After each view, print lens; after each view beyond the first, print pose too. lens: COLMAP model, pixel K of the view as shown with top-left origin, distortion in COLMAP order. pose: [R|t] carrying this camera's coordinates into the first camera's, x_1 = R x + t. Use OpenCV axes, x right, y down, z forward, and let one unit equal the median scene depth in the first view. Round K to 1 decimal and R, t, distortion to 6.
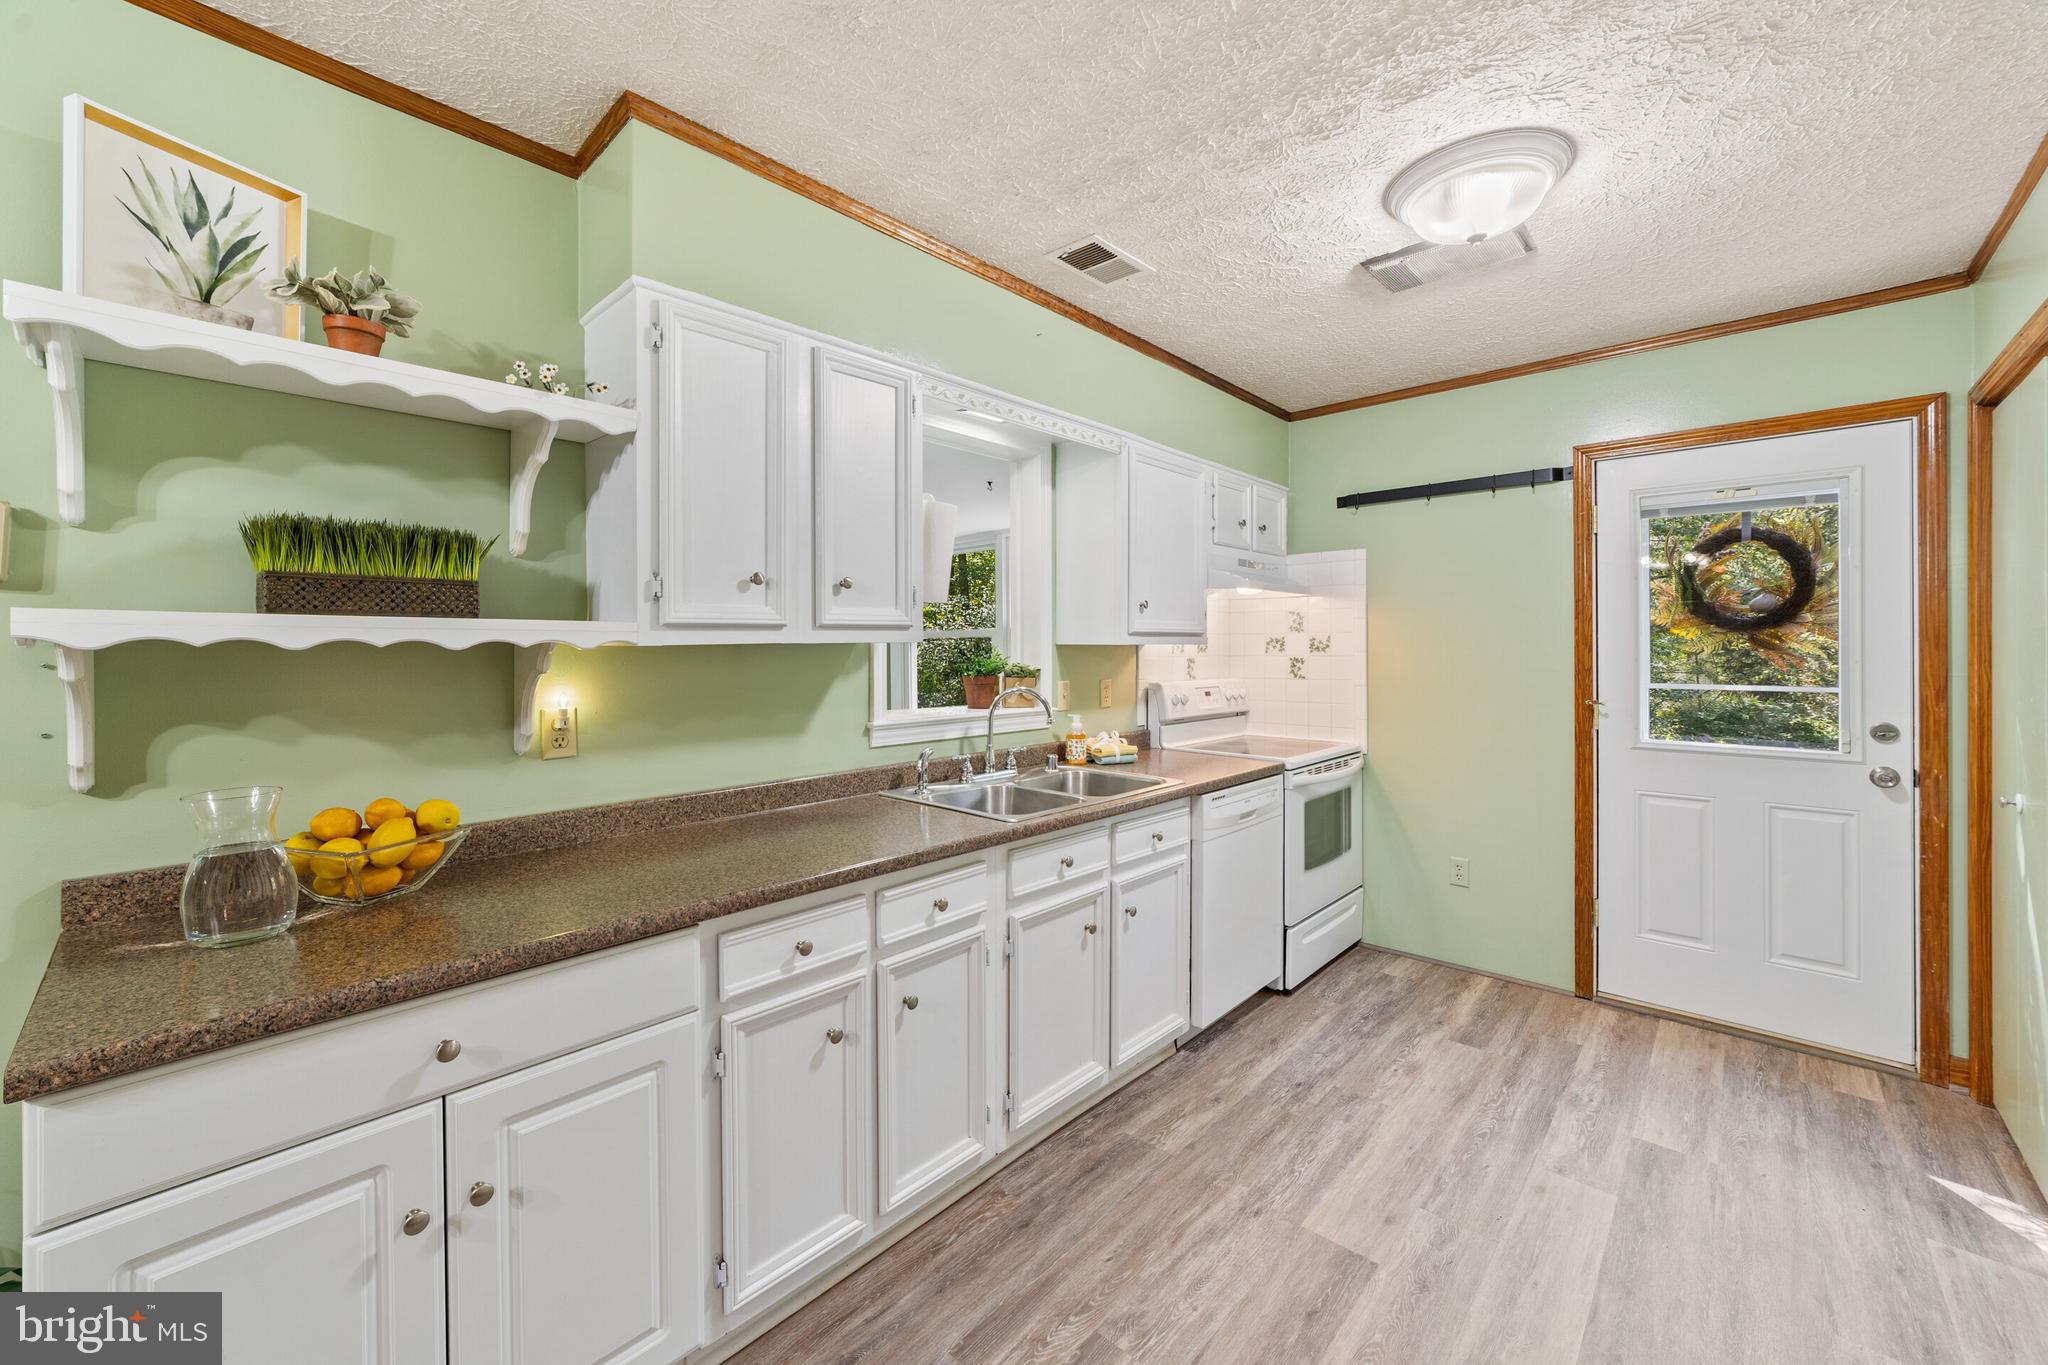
lens RADIAL K [[796.5, 0, 1018.0], [0, 796.5, 643.8], [0, 0, 1]] dist [-0.018532, 0.005097]
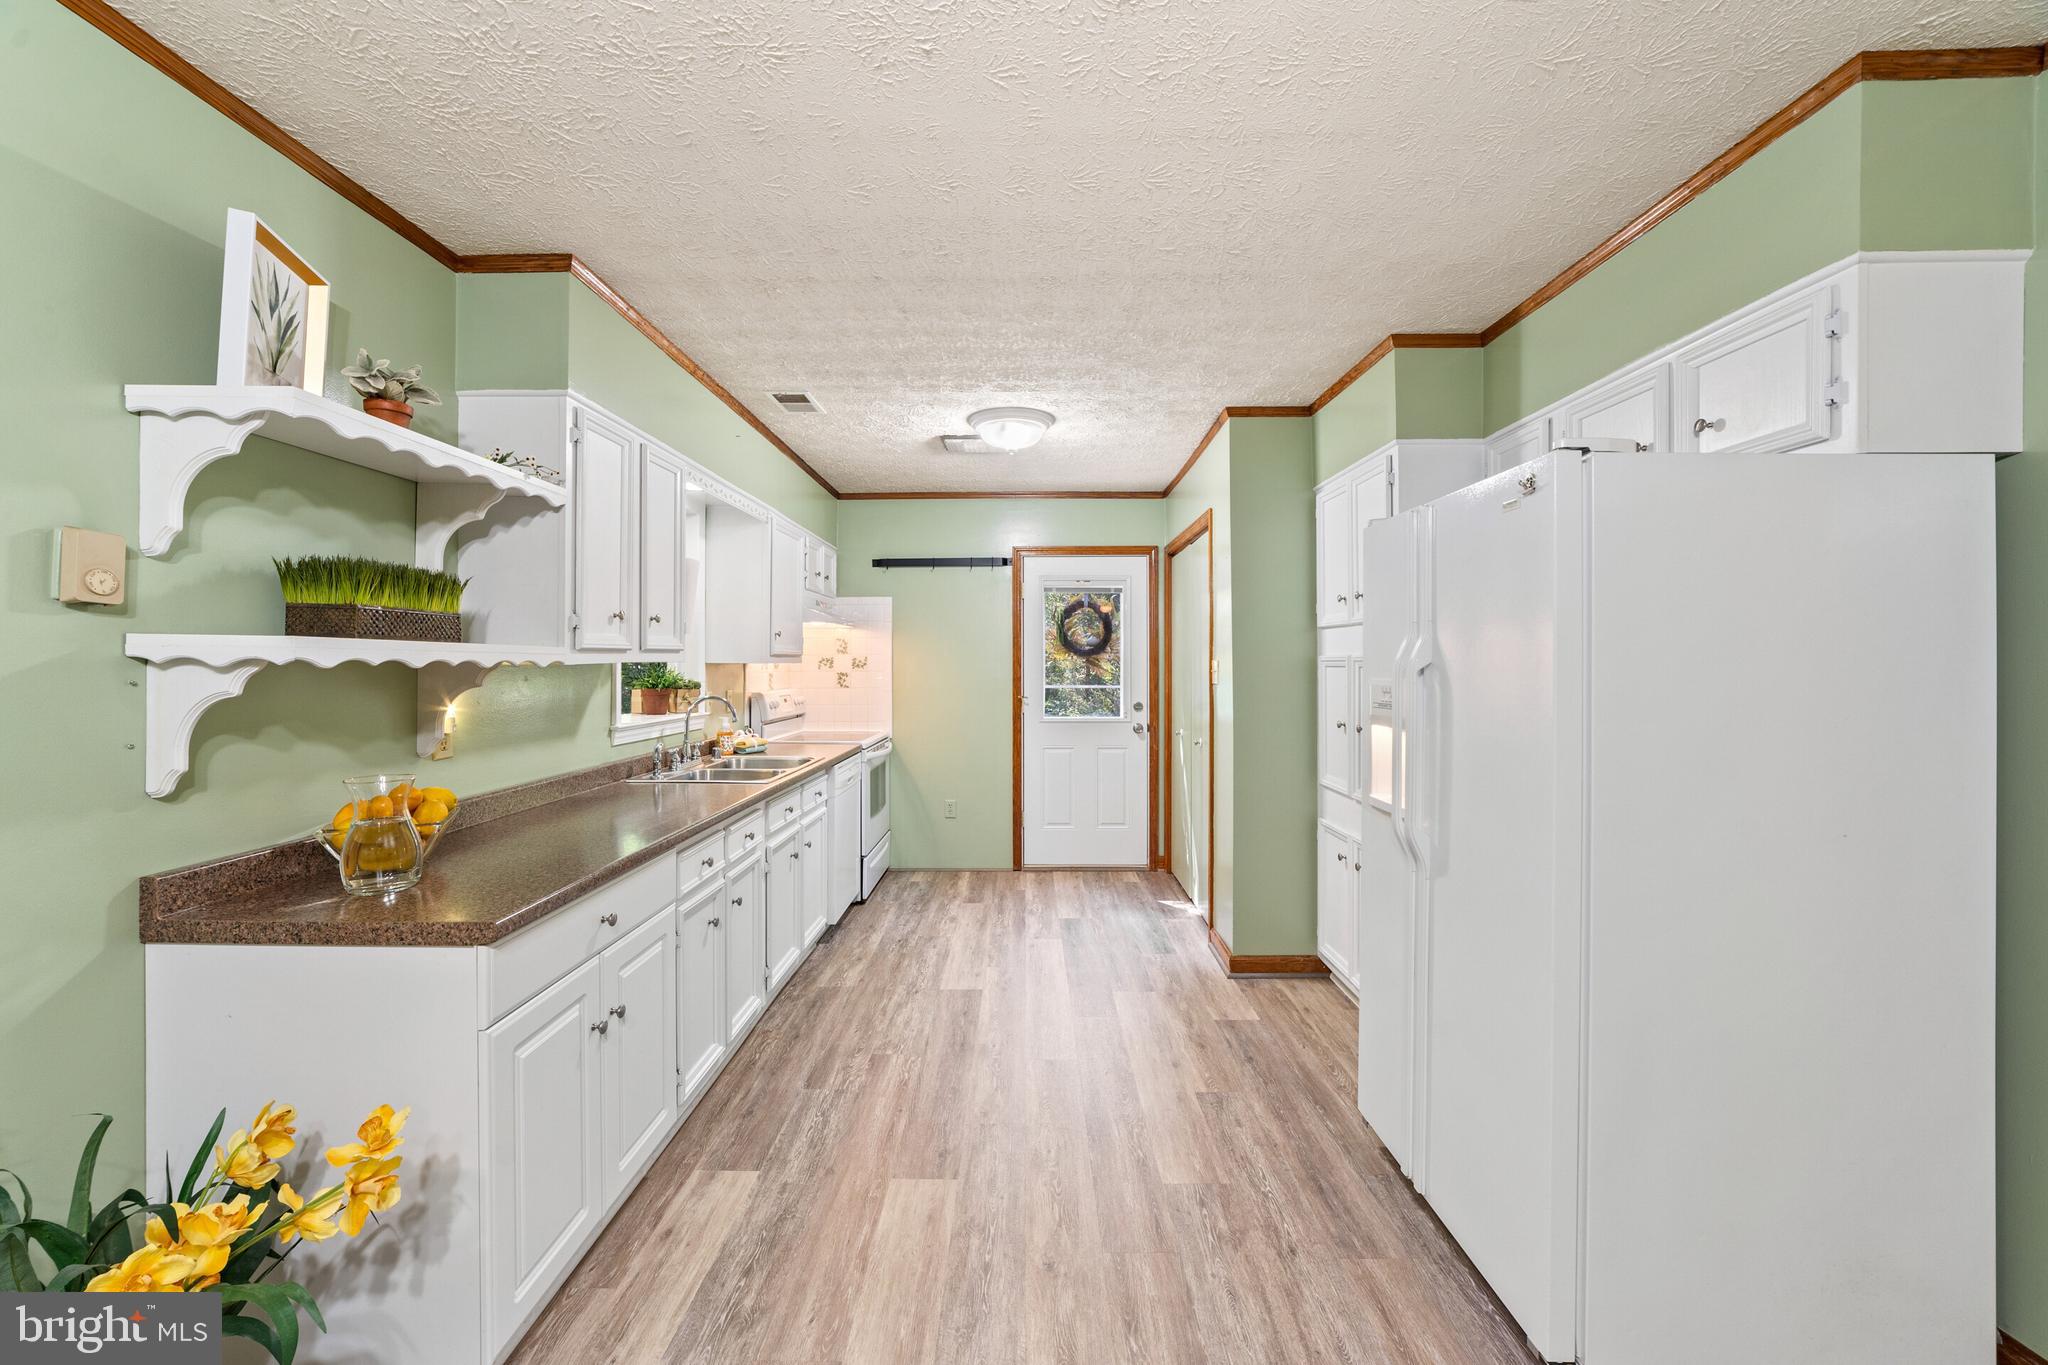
lens RADIAL K [[796.5, 0, 1019.4], [0, 796.5, 654.9], [0, 0, 1]] dist [-0.018532, 0.005097]
pose [[0.737597, 0.008642, 0.675186, -0.638642], [-0.004320, 0.999958, -0.008080, -0.004853], [-0.675227, 0.003042, 0.737603, -0.393831]]
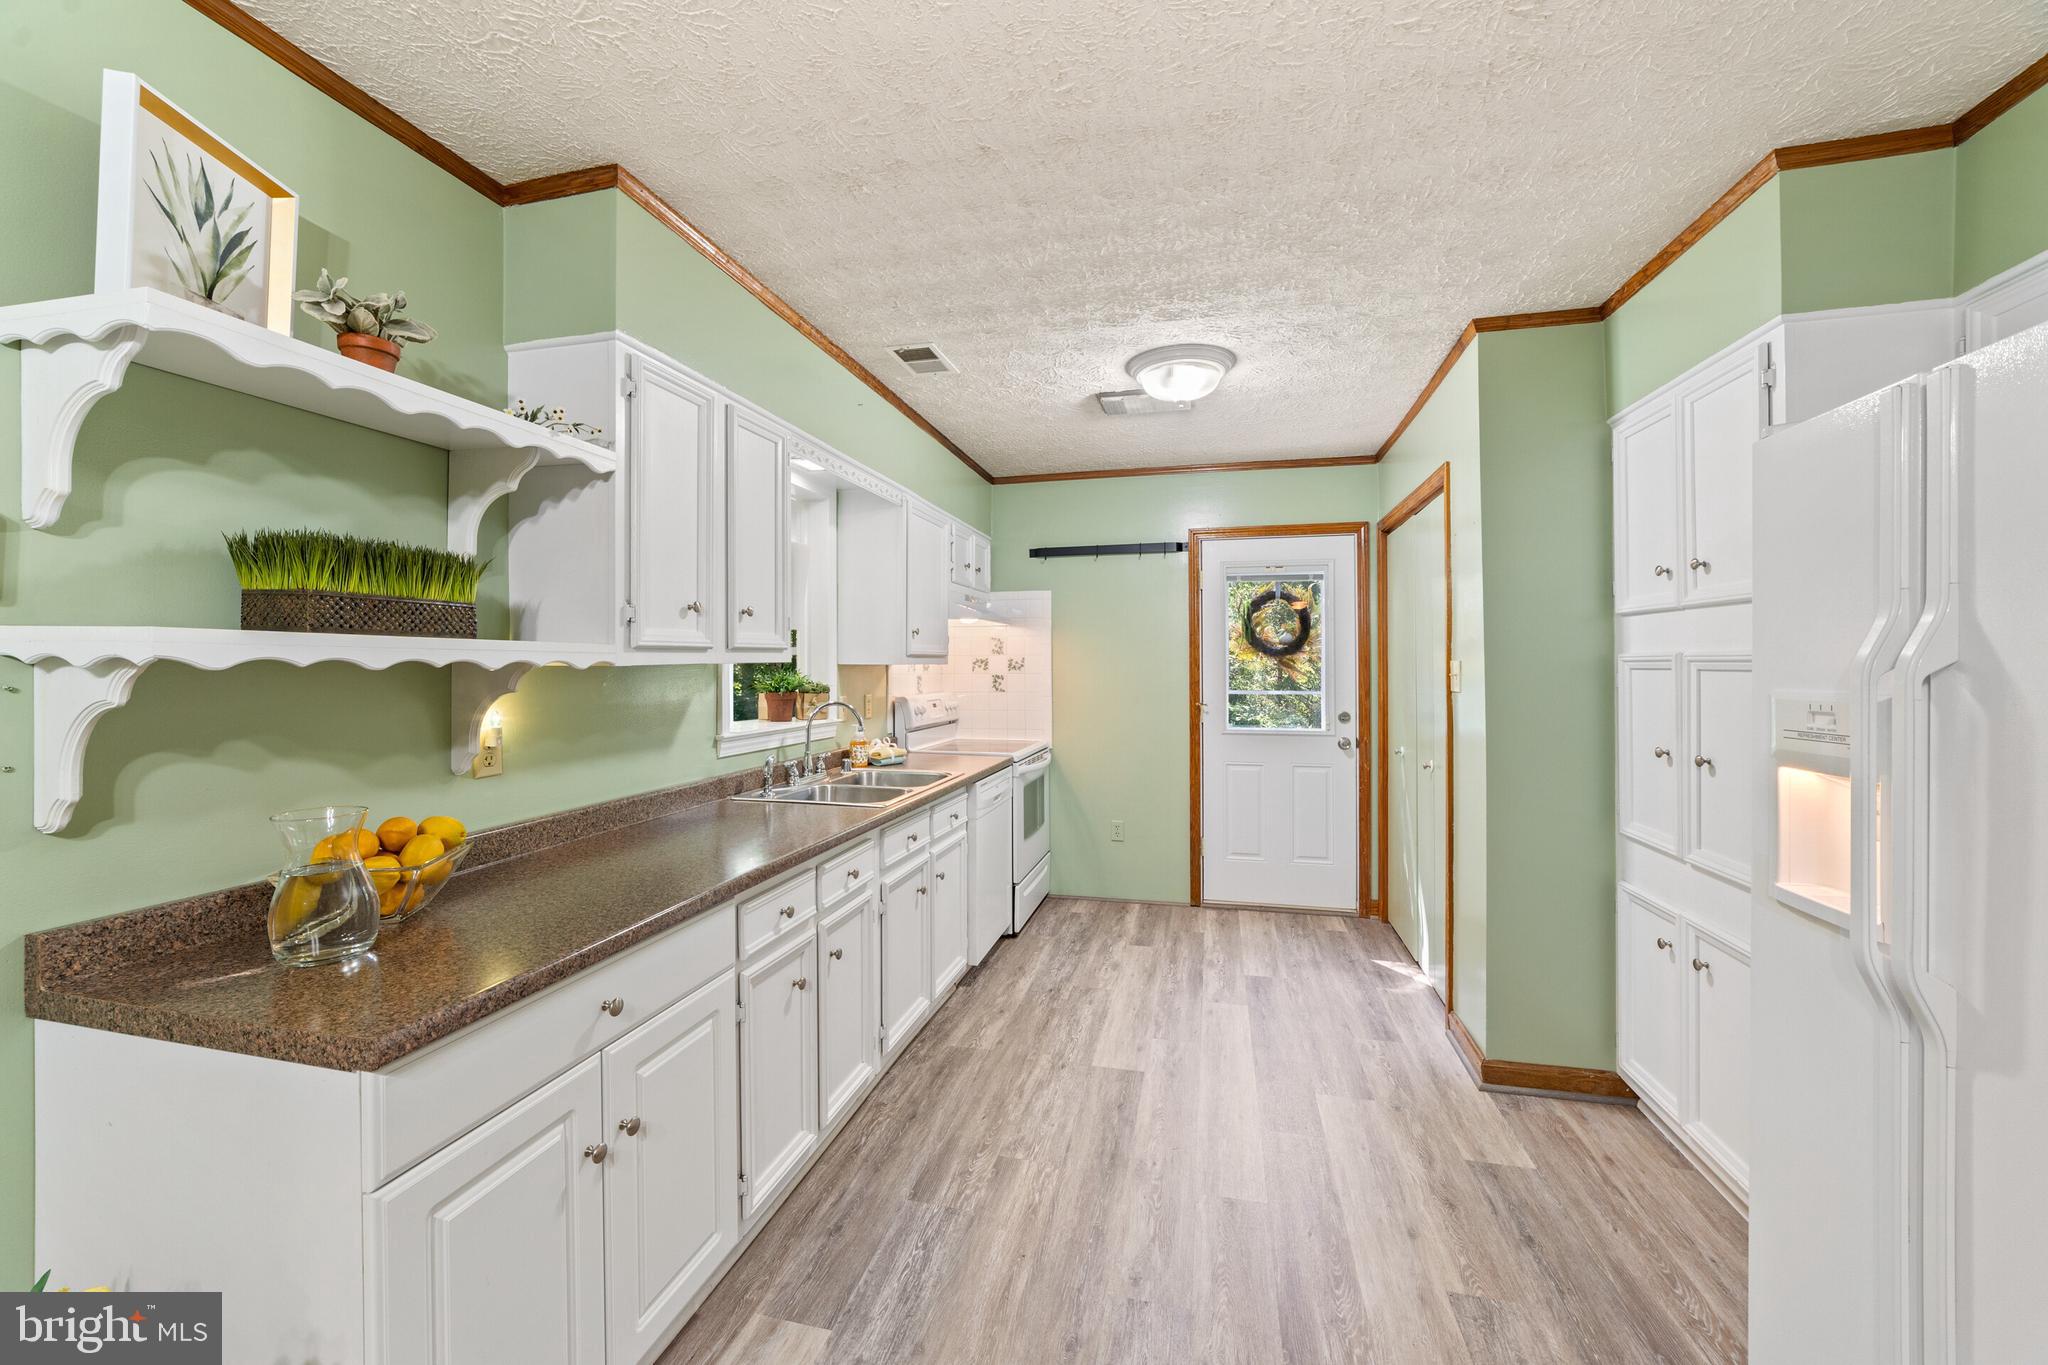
lens RADIAL K [[796.5, 0, 1023.3], [0, 796.5, 657.1], [0, 0, 1]] dist [-0.018532, 0.005097]
pose [[0.870406, 0.005829, 0.492300, -0.414475], [-0.002561, 0.999970, -0.007313, -0.002177], [-0.492328, 0.005105, 0.870395, -0.185157]]
